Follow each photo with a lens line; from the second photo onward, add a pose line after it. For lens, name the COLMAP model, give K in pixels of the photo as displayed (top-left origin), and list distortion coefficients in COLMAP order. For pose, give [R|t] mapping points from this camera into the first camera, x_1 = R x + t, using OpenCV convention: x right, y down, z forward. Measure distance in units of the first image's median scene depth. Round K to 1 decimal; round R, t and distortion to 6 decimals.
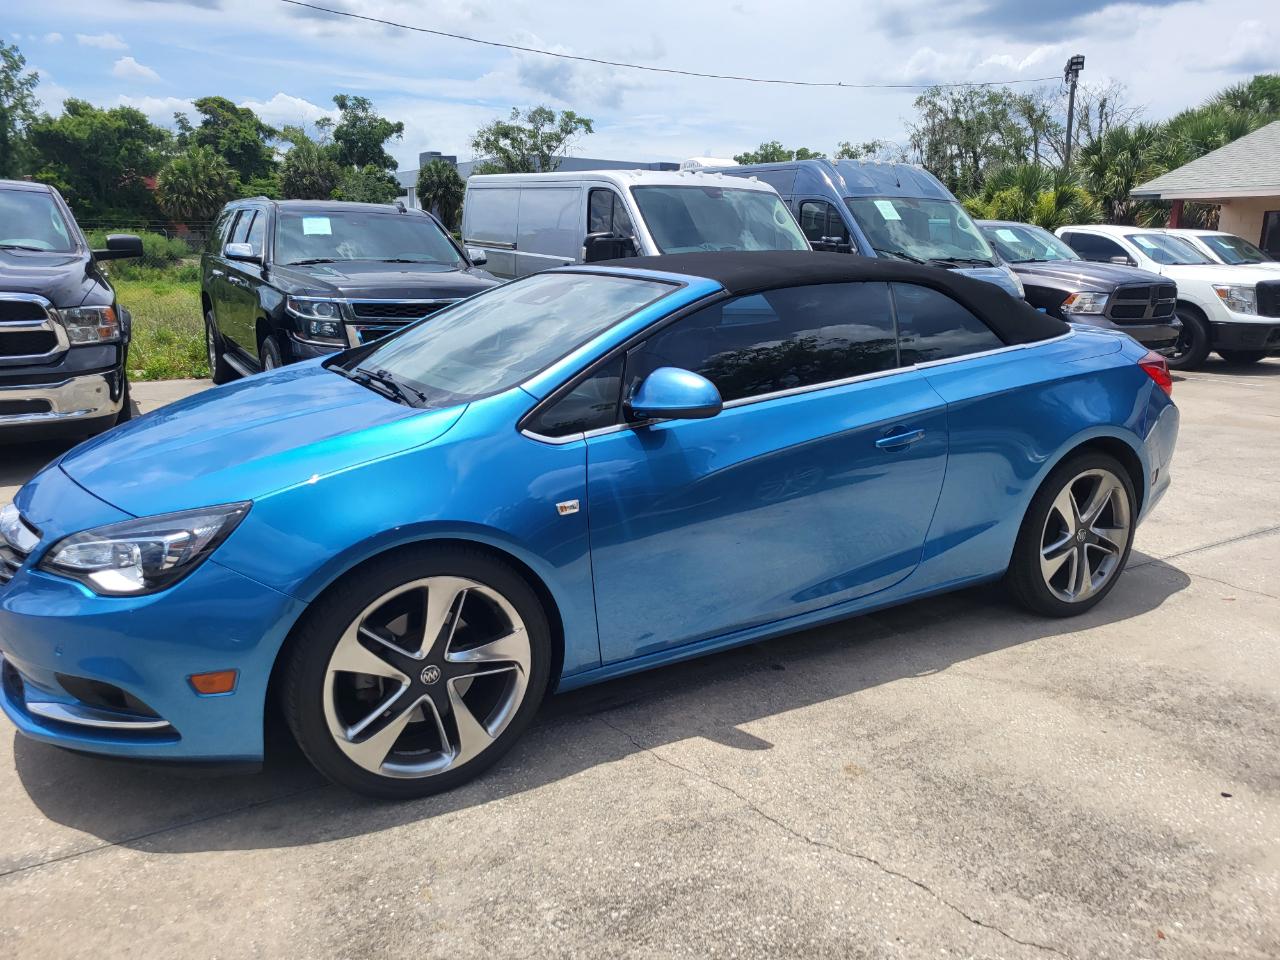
lens RADIAL K [[945.7, 0, 672.3], [0, 945.7, 478.3], [0, 0, 1]] dist [0.060177, -0.047405]
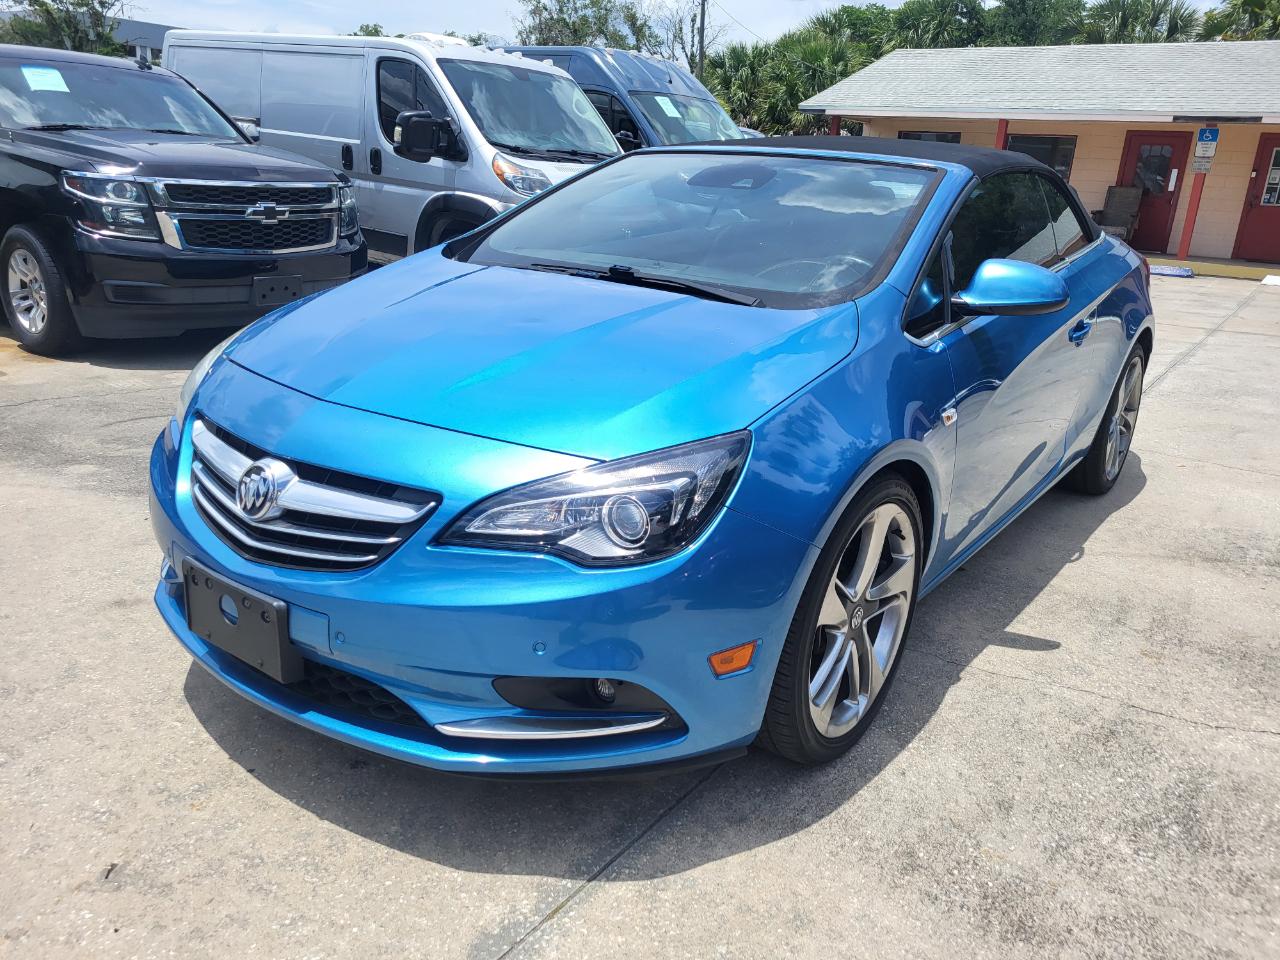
lens RADIAL K [[946.9, 0, 646.7], [0, 946.9, 468.1], [0, 0, 1]] dist [0.046802, -0.035157]
pose [[0.928875, -0.076128, 0.362487, -0.269103], [0.044143, 0.994428, 0.095729, -0.007803], [-0.367755, -0.072920, 0.927059, 0.099628]]
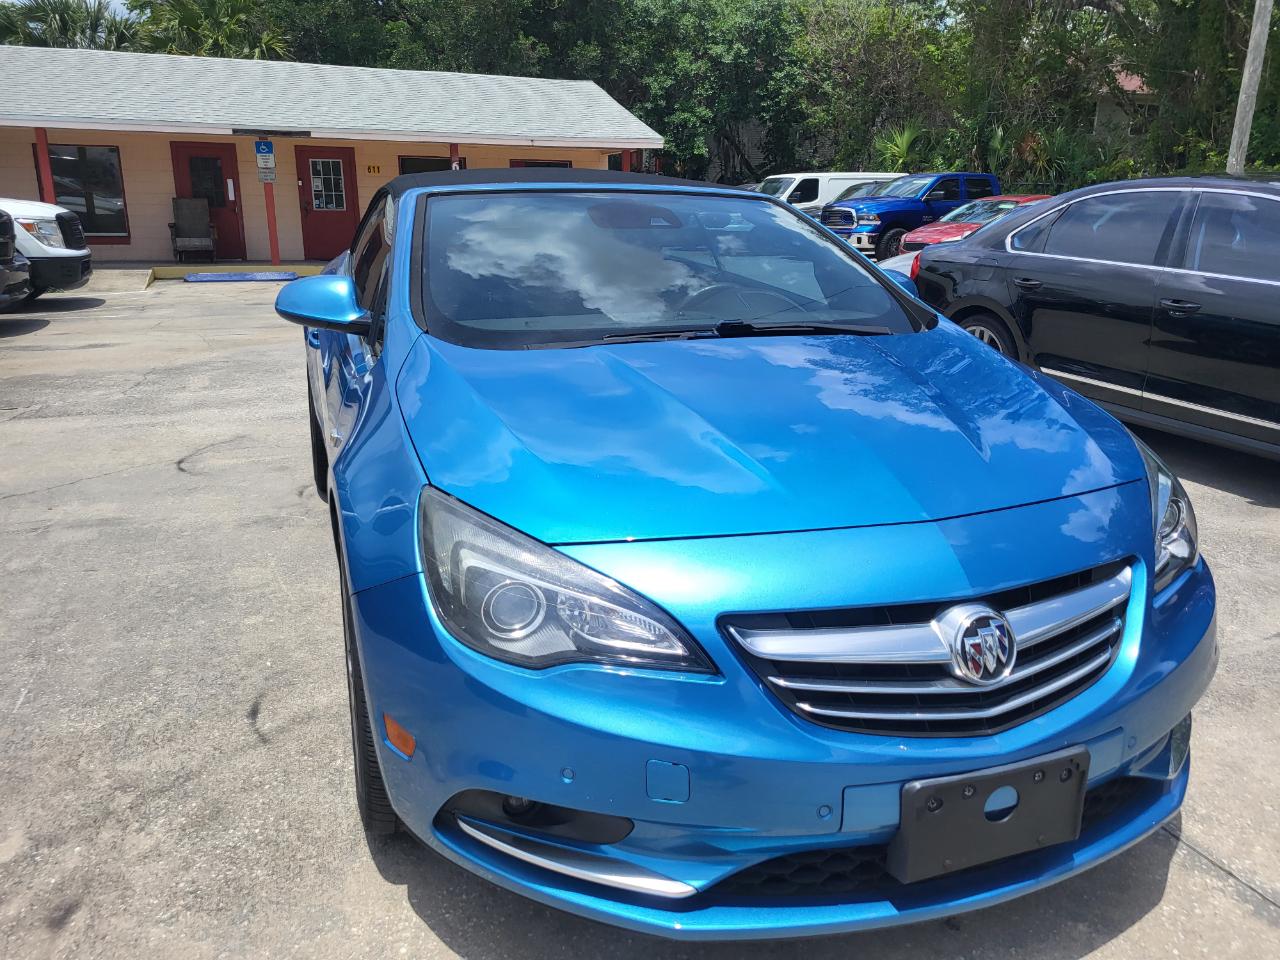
lens RADIAL K [[951.0, 0, 643.0], [0, 951.0, 480.0], [0, 0, 1]] dist [0.046813, -0.036532]
pose [[0.201968, -0.281222, 0.938149, -0.452582], [0.222968, 0.945938, 0.235555, -0.073410], [-0.953674, 0.161603, 0.253752, 0.359822]]
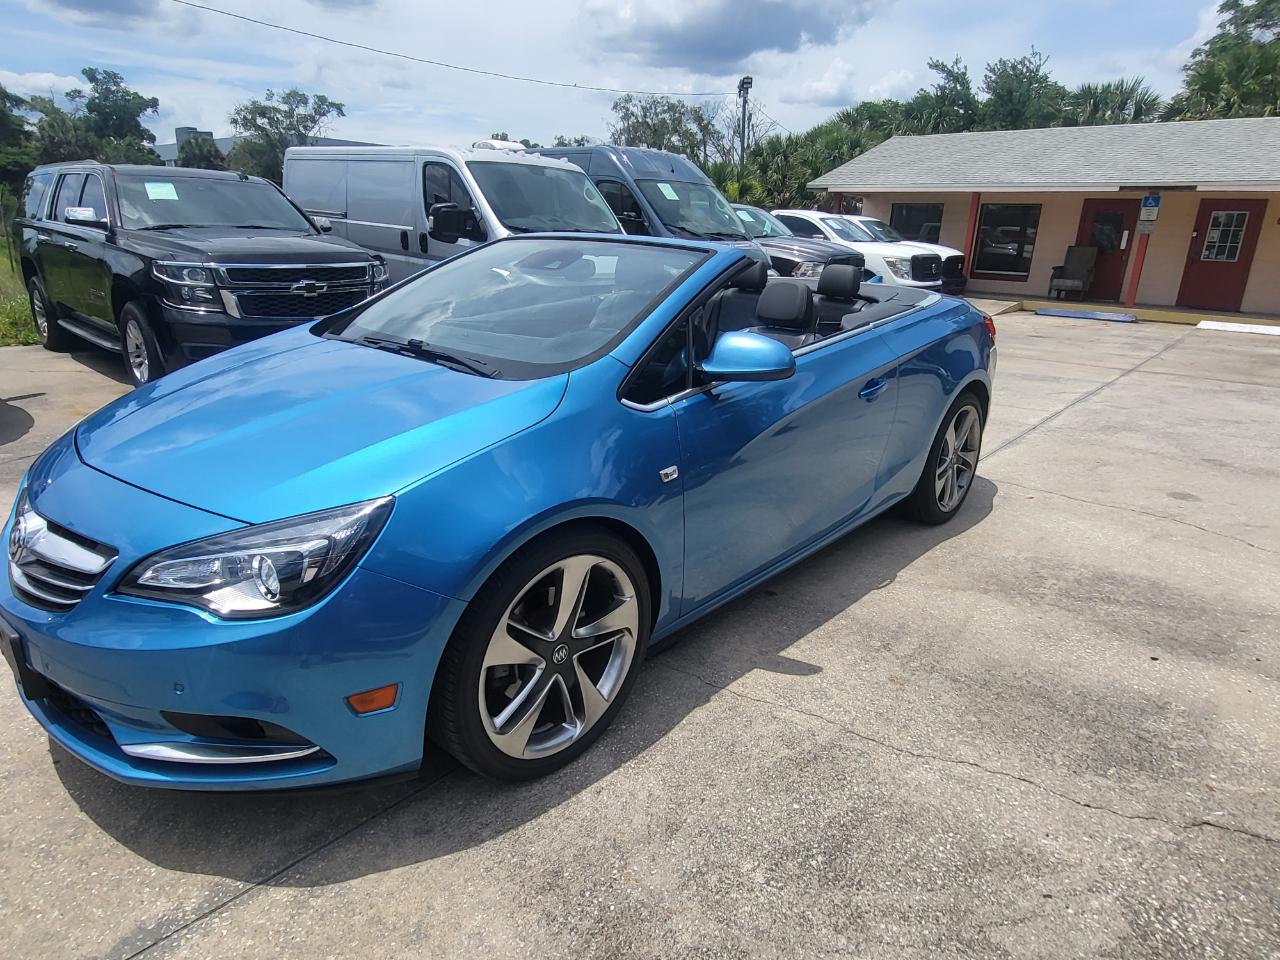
lens RADIAL K [[747.9, 0, 636.3], [0, 747.9, 480.0], [0, 0, 1]] dist [0.005902, -0.008332]
pose [[0.963565, -0.069808, 0.258202, -0.133346], [0.045471, 0.994042, 0.099063, -0.016896], [-0.263579, -0.083713, 0.960998, 0.089863]]
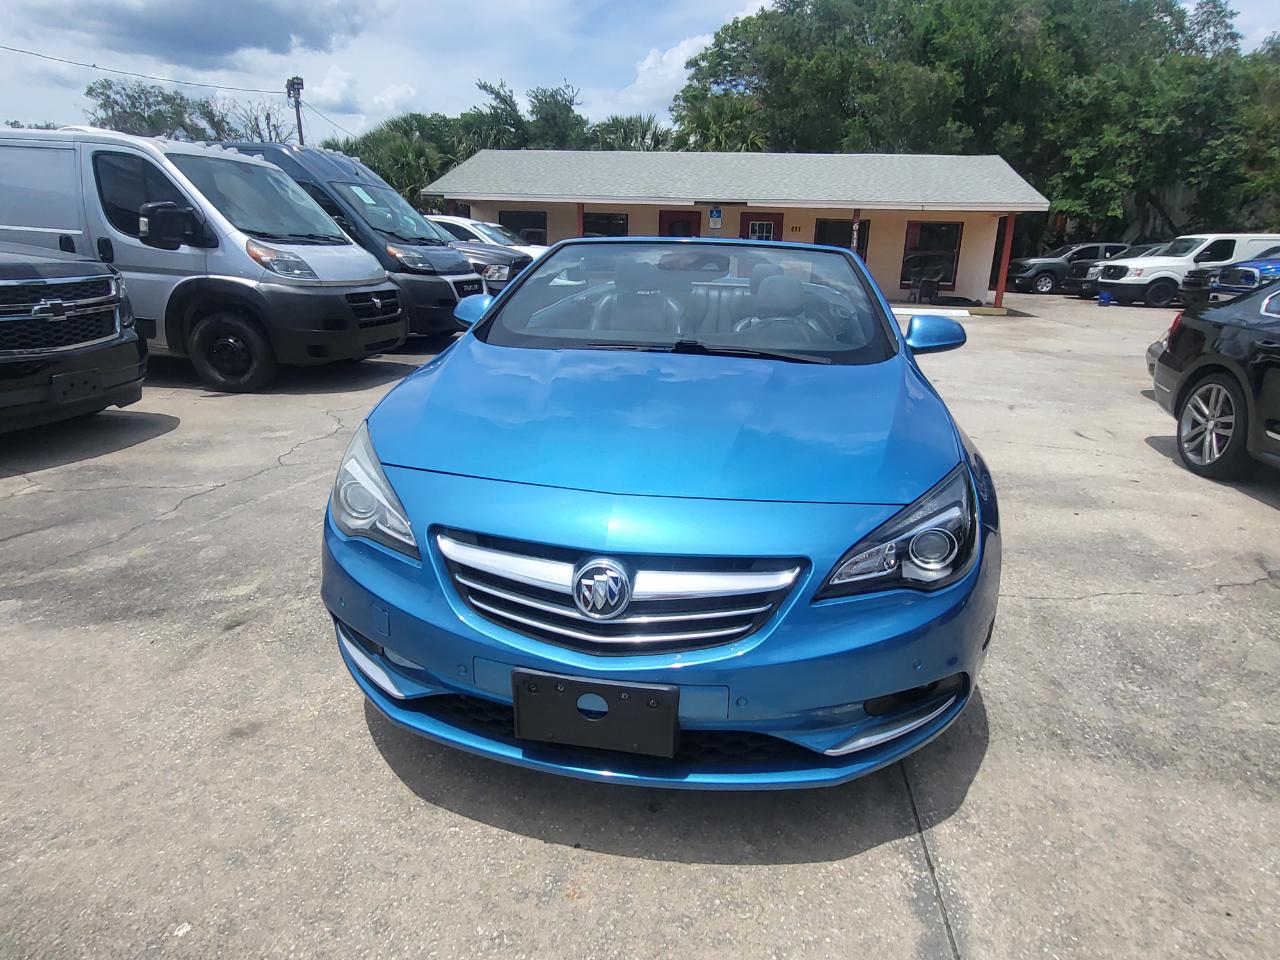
lens RADIAL K [[749.2, 0, 633.6], [0, 749.2, 441.9], [0, 0, 1]] dist [-0.004641, -0.003108]
pose [[0.663402, -0.182260, 0.725726, -0.408497], [0.156201, 0.982246, 0.103896, -0.042076], [-0.731778, 0.044435, 0.680093, 0.222307]]
